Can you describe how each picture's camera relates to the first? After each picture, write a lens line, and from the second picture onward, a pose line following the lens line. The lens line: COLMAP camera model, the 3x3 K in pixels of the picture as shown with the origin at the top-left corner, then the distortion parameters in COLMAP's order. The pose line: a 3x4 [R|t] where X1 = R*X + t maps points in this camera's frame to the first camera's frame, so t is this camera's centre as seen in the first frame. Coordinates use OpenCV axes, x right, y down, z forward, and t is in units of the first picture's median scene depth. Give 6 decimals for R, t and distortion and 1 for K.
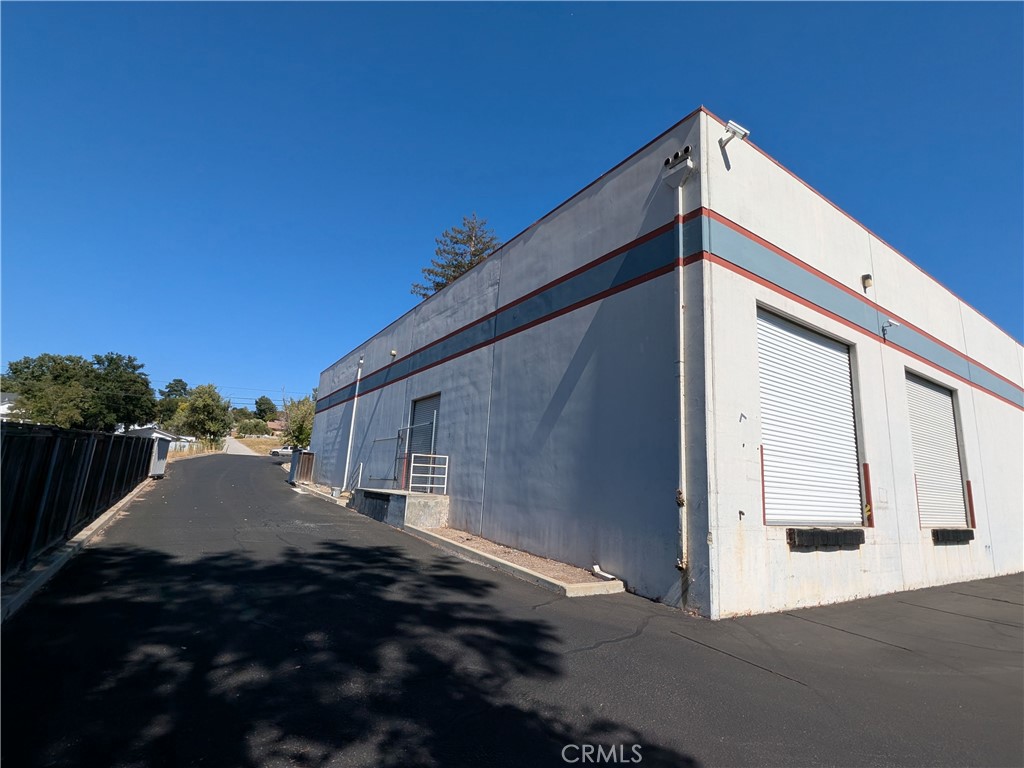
lens RADIAL K [[481.9, 0, 512.3], [0, 481.9, 377.0], [0, 0, 1]] dist [0.003339, -0.000849]
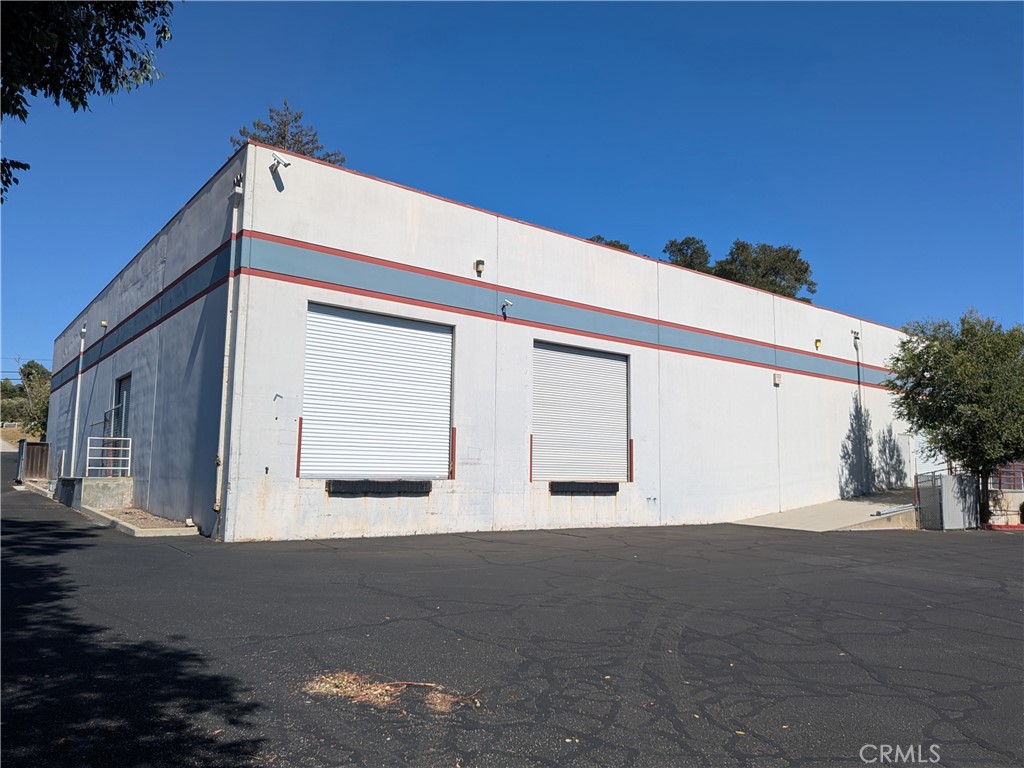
lens RADIAL K [[733.5, 0, 515.9], [0, 733.5, 390.0], [0, 0, 1]] dist [0.005310, -0.034183]
pose [[0.994000, -0.038851, 0.102246, 0.631568], [0.028344, 0.994352, 0.102280, -0.081993], [-0.105642, -0.098768, 0.989487, -0.703529]]
